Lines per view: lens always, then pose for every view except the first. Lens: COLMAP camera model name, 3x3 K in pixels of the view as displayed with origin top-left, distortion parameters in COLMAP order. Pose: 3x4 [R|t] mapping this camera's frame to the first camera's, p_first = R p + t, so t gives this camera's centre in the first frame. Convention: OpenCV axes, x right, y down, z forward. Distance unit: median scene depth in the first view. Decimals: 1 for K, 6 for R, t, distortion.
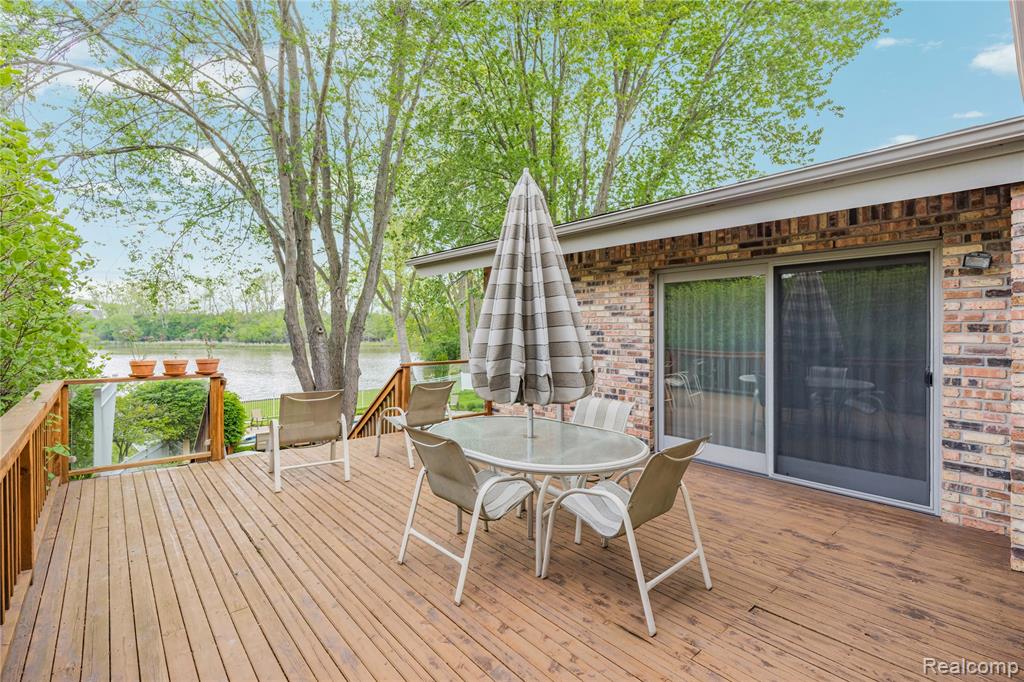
lens RADIAL K [[465.7, 0, 513.9], [0, 465.7, 334.6], [0, 0, 1]] dist [-0.001012, 0.000119]
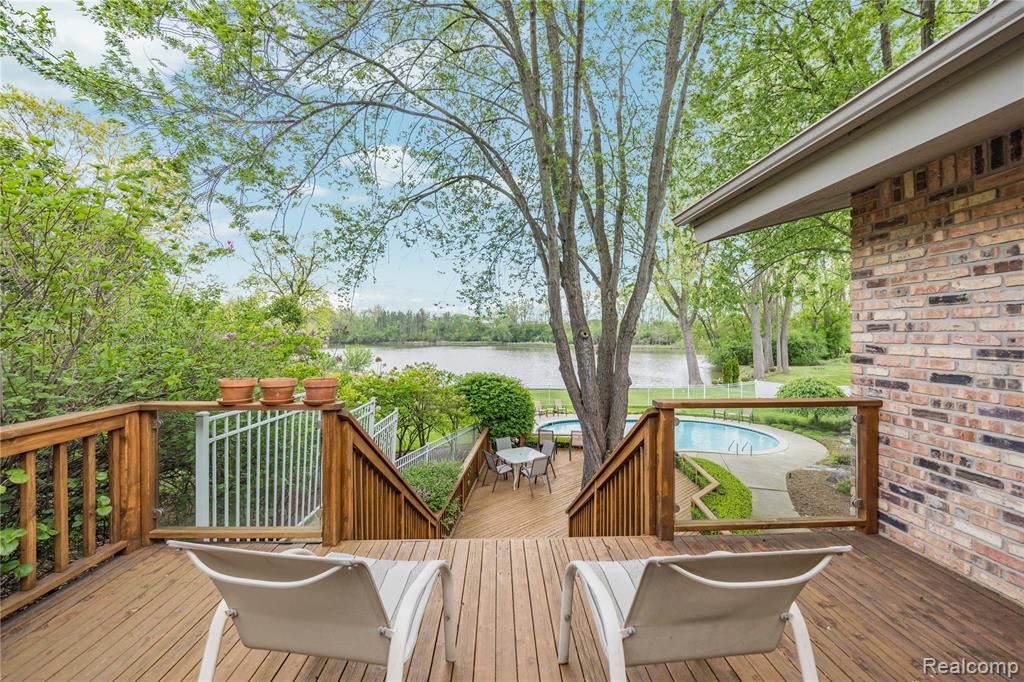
lens RADIAL K [[375.6, 0, 508.2], [0, 375.6, 334.5], [0, 0, 1]] dist [0.000852, -0.000124]
pose [[0.772981, 0.000506, -0.634429, -0.011389], [-0.007528, 0.999937, -0.008374, -0.000524], [0.634385, 0.011249, 0.772936, 0.061749]]
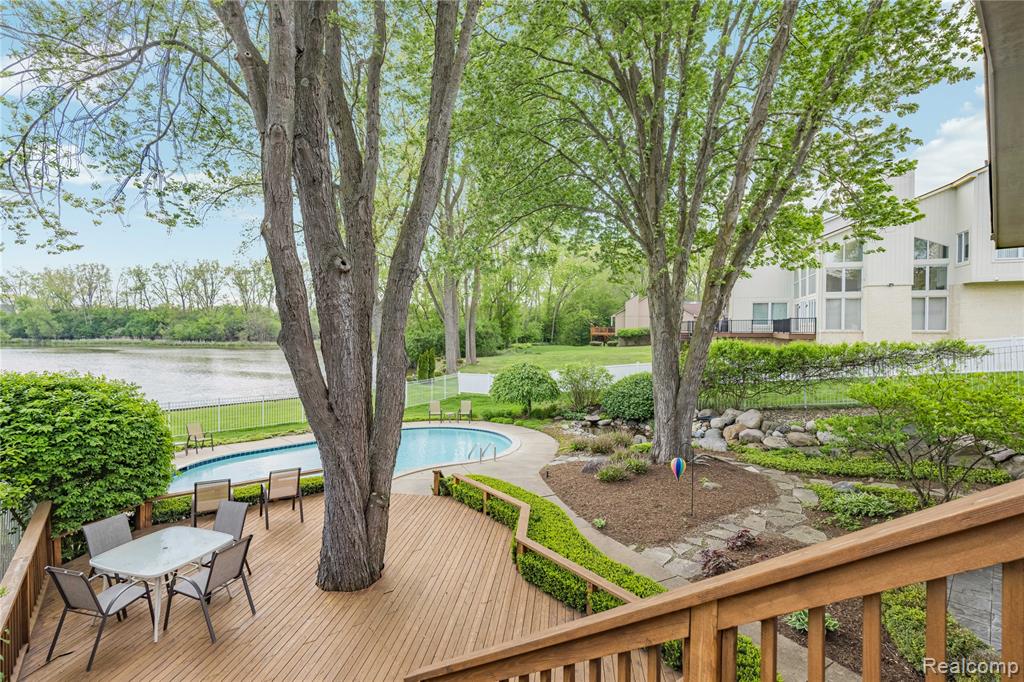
lens RADIAL K [[495.2, 0, 508.5], [0, 495.2, 337.2], [0, 0, 1]] dist [-0.004364, -0.000180]
pose [[0.998158, 0.002836, 0.060601, -0.054417], [-0.003290, 0.999967, 0.007394, 0.010565], [-0.060578, -0.007580, 0.998135, 0.098243]]
